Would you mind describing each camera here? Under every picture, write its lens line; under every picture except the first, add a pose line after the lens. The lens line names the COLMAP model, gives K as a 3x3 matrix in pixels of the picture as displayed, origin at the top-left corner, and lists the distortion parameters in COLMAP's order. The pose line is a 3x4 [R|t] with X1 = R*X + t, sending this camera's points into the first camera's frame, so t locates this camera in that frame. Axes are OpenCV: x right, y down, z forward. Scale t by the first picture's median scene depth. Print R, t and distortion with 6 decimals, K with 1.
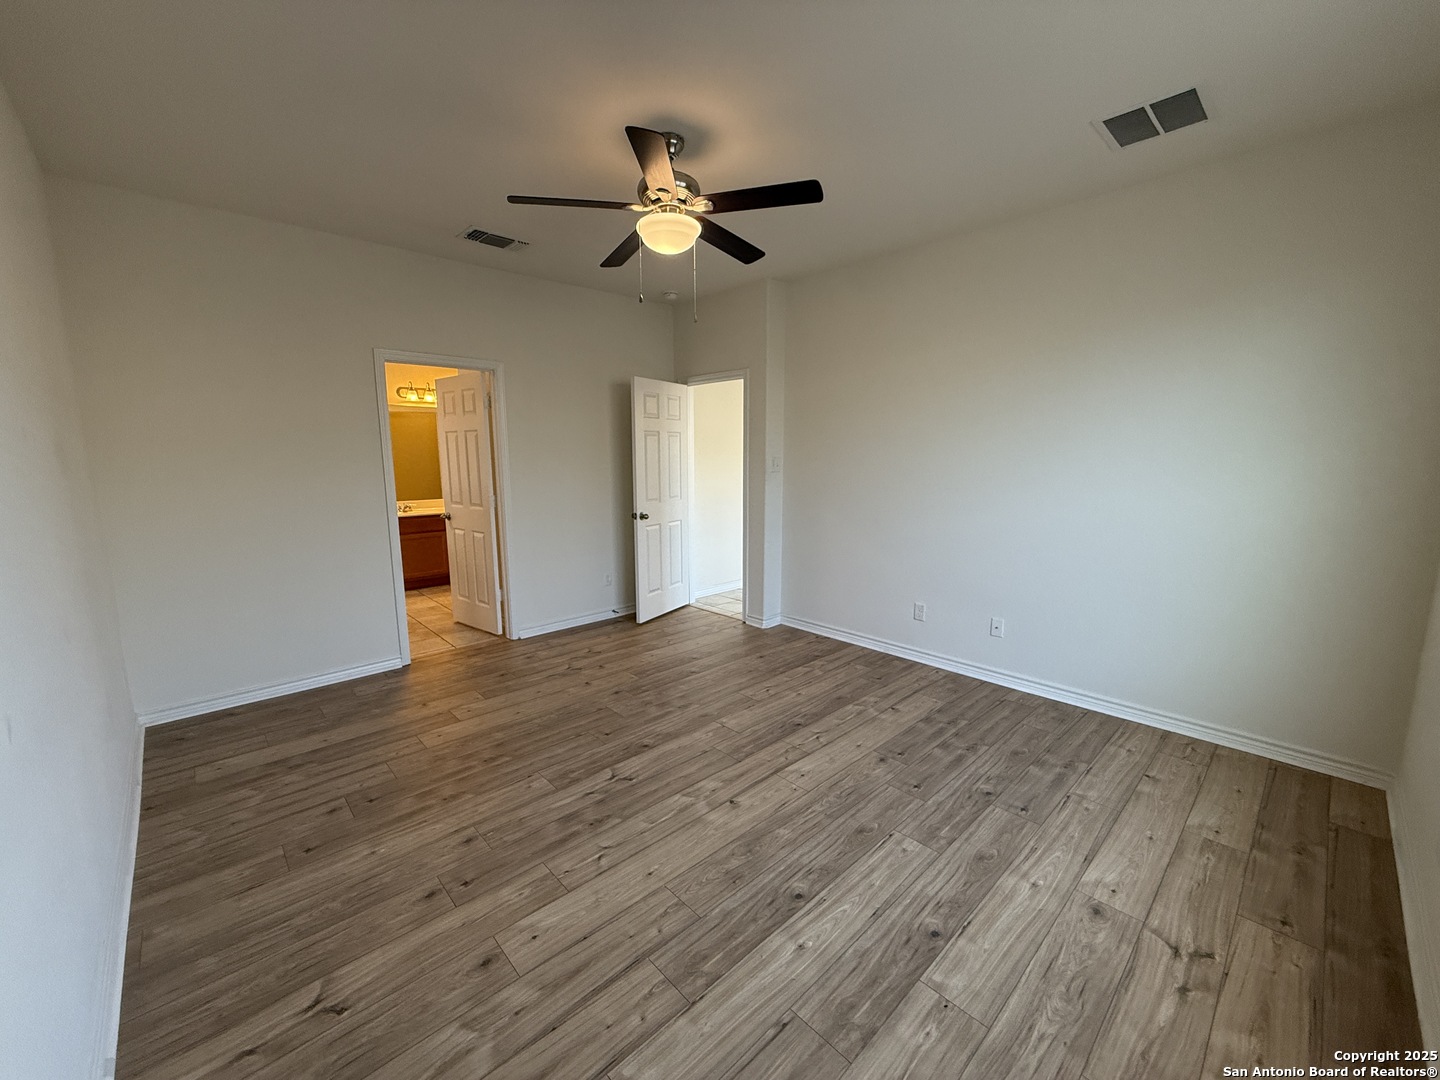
lens RADIAL K [[571.8, 0, 716.2], [0, 571.8, 540.5], [0, 0, 1]] dist [0.000315, -0.000085]
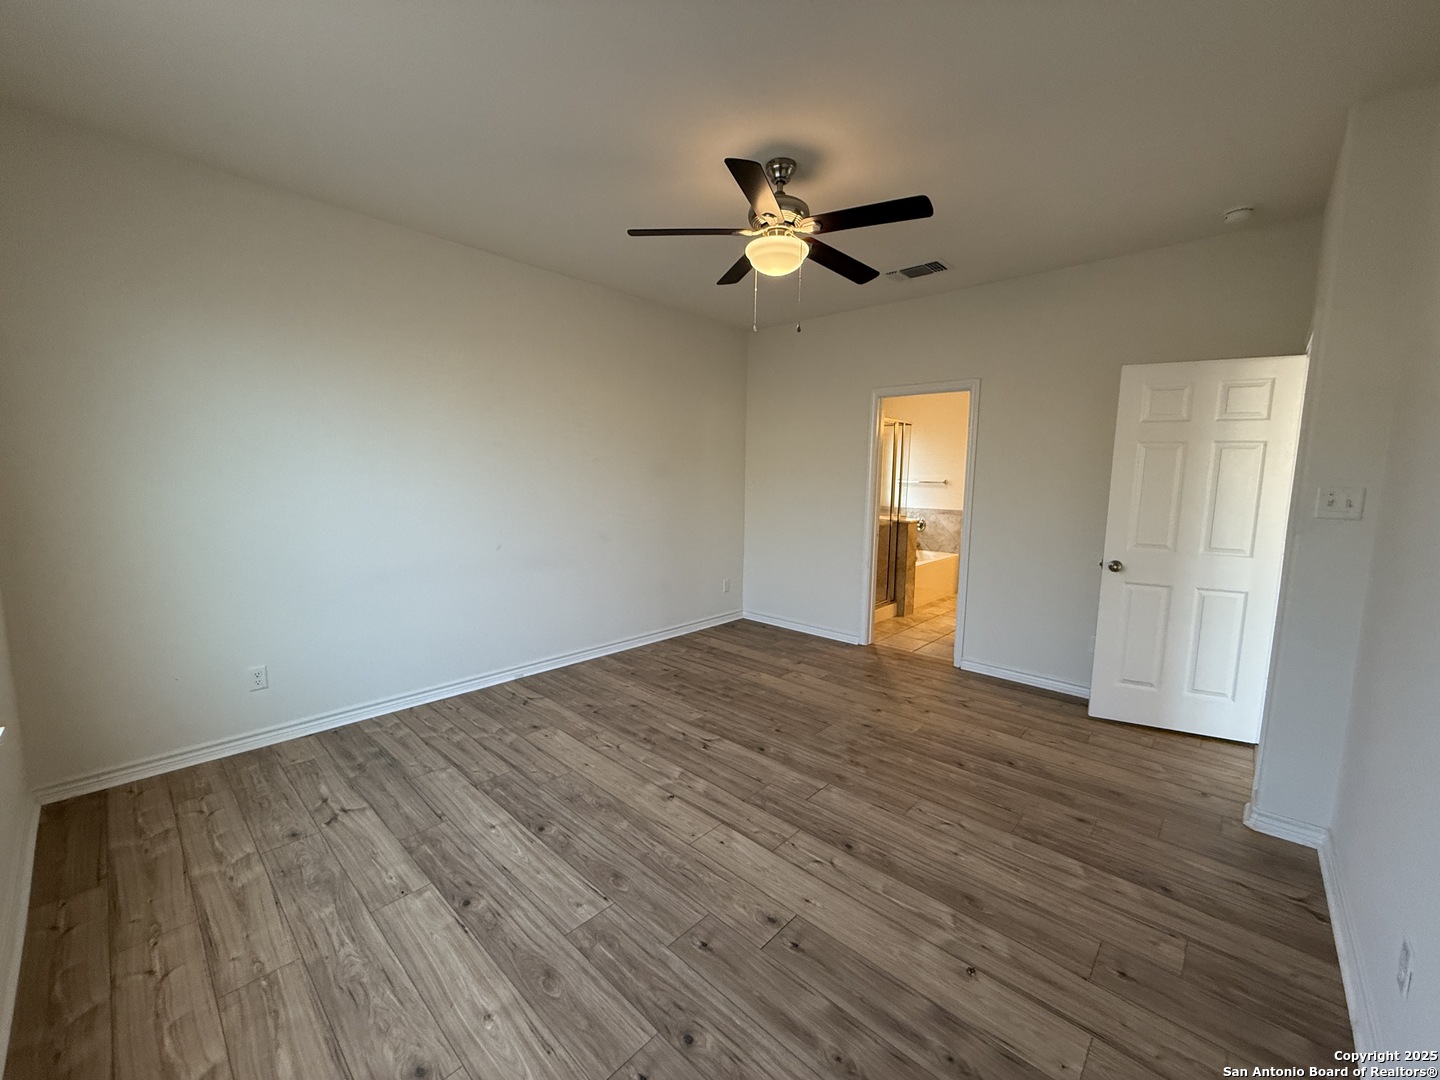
lens RADIAL K [[571.8, 0, 716.2], [0, 571.8, 540.5], [0, 0, 1]] dist [0.000315, -0.000085]
pose [[0.072864, 0.122212, -0.989826, 1.113521], [-0.166746, 0.979987, 0.108723, -0.146806], [0.983304, 0.157127, 0.091784, 0.993486]]
